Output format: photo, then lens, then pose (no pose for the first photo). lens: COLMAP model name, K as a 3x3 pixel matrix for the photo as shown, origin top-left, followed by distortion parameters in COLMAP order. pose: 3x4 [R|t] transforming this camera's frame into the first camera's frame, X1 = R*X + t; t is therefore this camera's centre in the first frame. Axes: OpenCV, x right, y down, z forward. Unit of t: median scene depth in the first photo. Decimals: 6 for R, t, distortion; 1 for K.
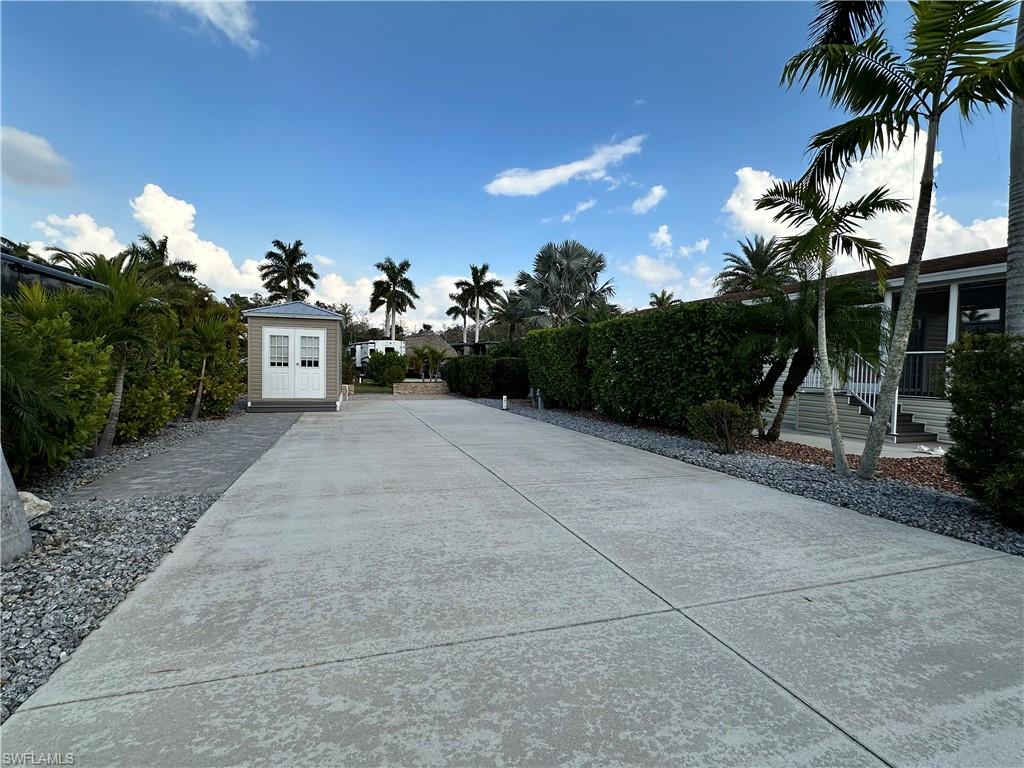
lens RADIAL K [[501.0, 0, 512.0], [0, 501.0, 384.0], [0, 0, 1]] dist [-0.001404, -0.000391]
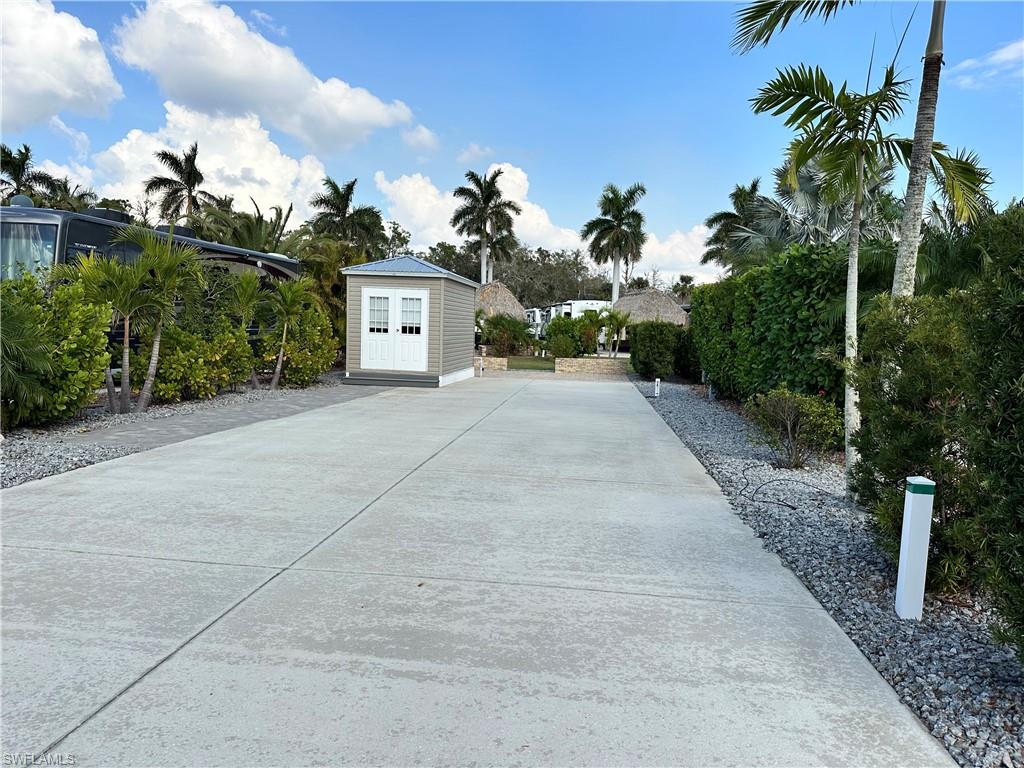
lens RADIAL K [[718.3, 0, 505.2], [0, 718.3, 383.0], [0, 0, 1]] dist [0.112568, -0.180367]
pose [[0.903371, 0.043427, -0.426655, 0.942395], [-0.030935, 0.998867, 0.036169, -0.000778], [0.427742, -0.019476, 0.903691, -0.110219]]
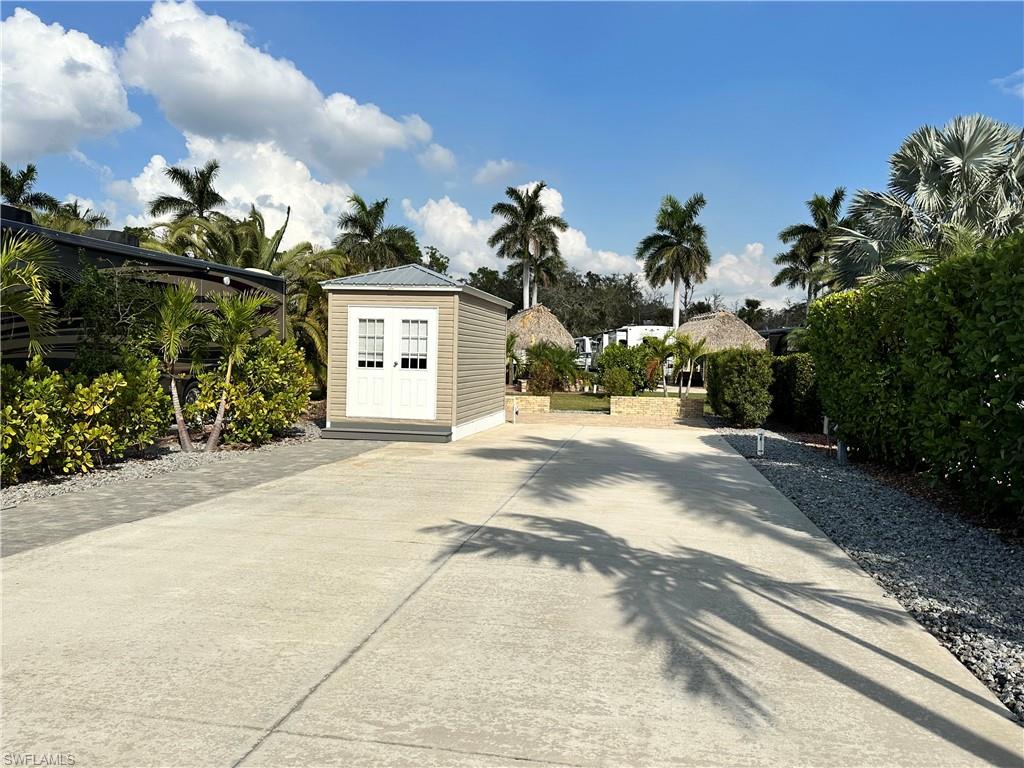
lens RADIAL K [[759.5, 0, 512.4], [0, 759.5, 357.5], [0, 0, 1]] dist [0.089655, -0.141887]
pose [[0.878968, 0.002369, -0.476876, 0.544308], [-0.024555, 0.998886, -0.040297, -0.046661], [0.476249, 0.047129, 0.878047, 0.841007]]
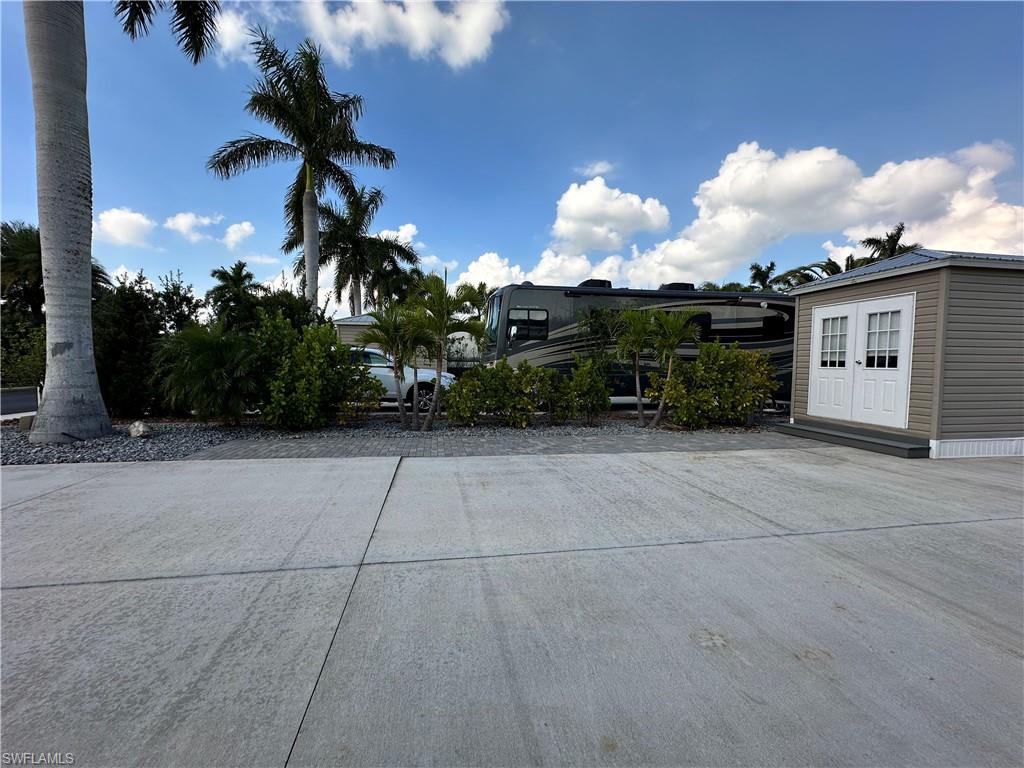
lens RADIAL K [[406.1, 0, 512.0], [0, 406.1, 384.0], [0, 0, 1]] dist [-0.002219, -0.000792]
pose [[-0.147329, 0.027988, -0.988691, 0.326933], [-0.046029, 0.998323, 0.035120, -0.048637], [0.988016, 0.050682, -0.145794, 2.413634]]
